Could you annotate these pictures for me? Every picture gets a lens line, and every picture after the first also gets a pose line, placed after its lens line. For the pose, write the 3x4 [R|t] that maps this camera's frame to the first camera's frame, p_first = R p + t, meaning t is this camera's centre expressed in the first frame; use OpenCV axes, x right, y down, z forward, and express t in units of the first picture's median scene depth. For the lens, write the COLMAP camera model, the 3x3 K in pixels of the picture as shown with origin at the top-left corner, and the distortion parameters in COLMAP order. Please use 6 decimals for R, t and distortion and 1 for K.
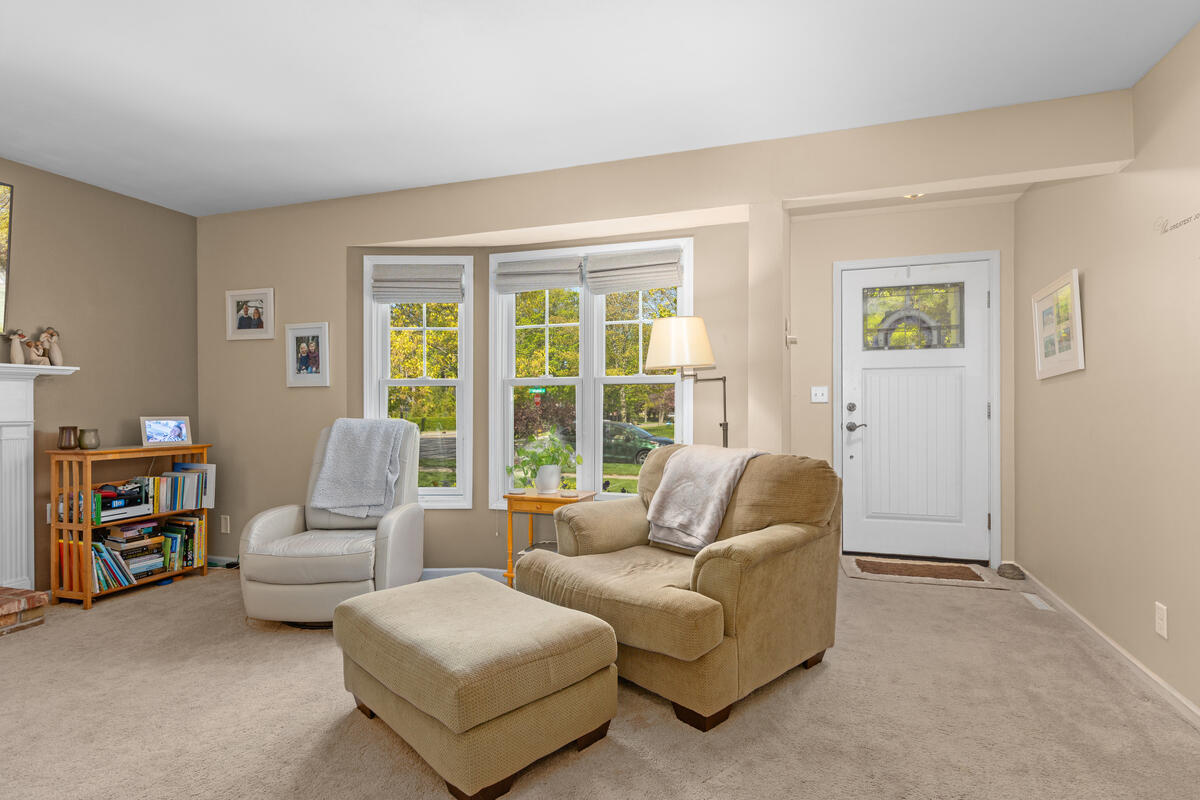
lens RADIAL K [[614.1, 0, 600.0], [0, 614.1, 400.0], [0, 0, 1]] dist [-0.001411, -0.000442]
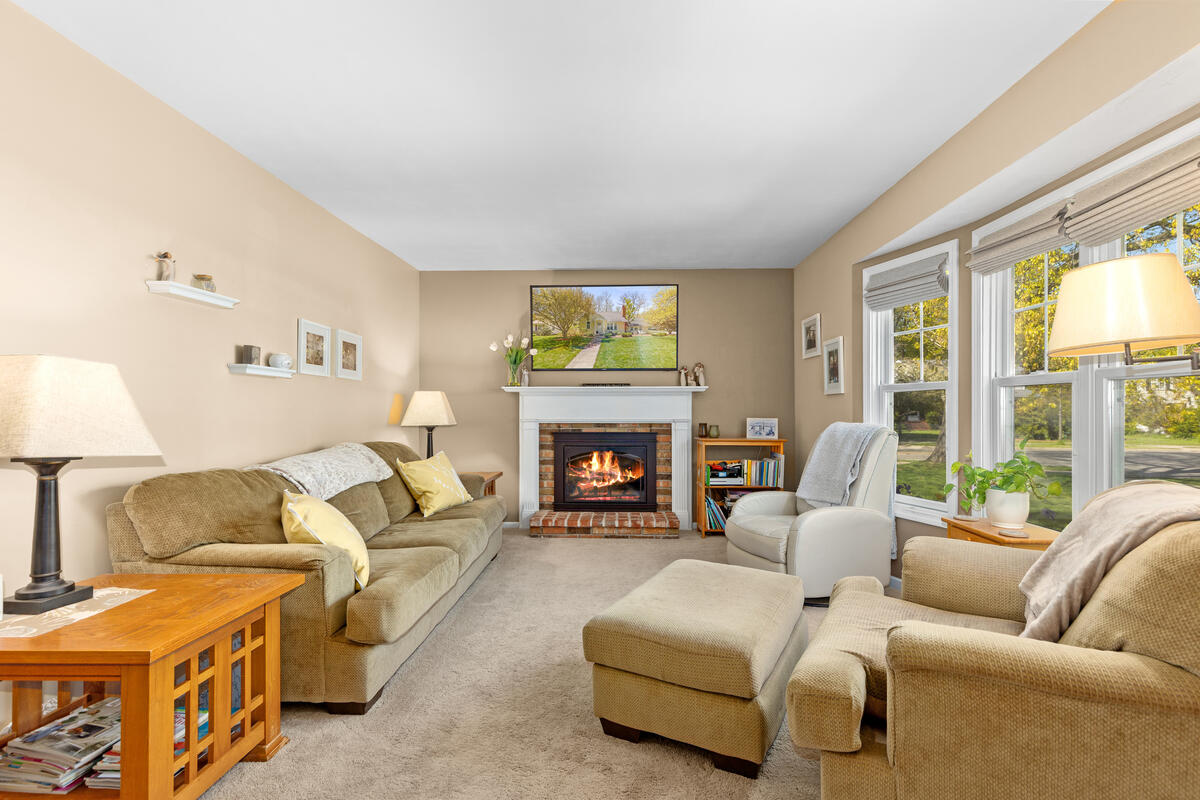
lens RADIAL K [[550.4, 0, 606.0], [0, 550.4, 406.9], [0, 0, 1]] dist [0.023395, 0.000029]
pose [[0.289026, -0.001064, -0.957321, 0.448140], [0.016581, 0.999855, 0.003895, -0.010035], [0.957178, -0.017000, 0.289002, 0.330185]]
